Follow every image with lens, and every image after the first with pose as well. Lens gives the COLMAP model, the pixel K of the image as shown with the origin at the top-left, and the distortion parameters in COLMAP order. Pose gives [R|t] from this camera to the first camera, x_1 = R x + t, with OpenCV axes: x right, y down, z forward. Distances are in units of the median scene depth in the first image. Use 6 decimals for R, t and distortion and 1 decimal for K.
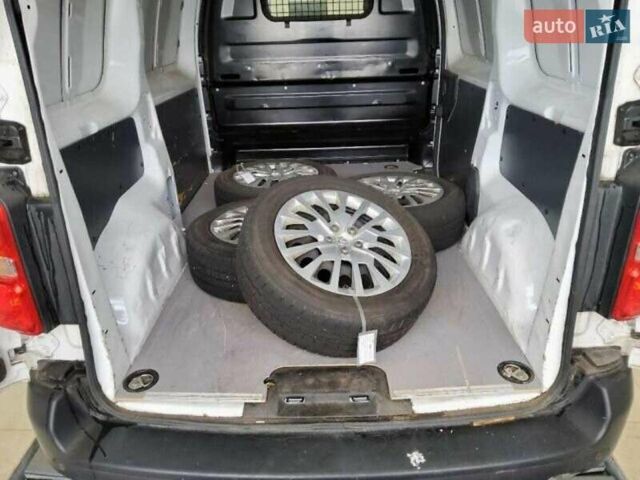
lens RADIAL K [[482.6, 0, 316.1], [0, 482.6, 248.2], [0, 0, 1]] dist [0.064078, -0.135461]
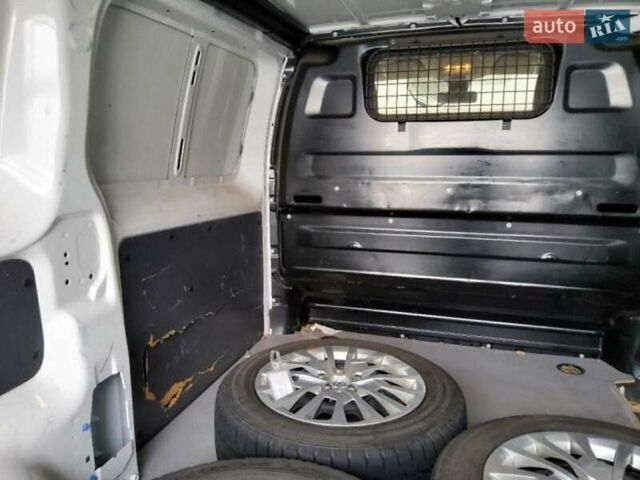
lens RADIAL K [[482.6, 0, 316.1], [0, 482.6, 248.2], [0, 0, 1]] dist [0.064078, -0.135461]
pose [[0.958616, 0.085730, -0.271488, 0.017130], [-0.150734, 0.961799, -0.228522, -0.139773], [0.241526, 0.259987, 0.934918, 0.404144]]
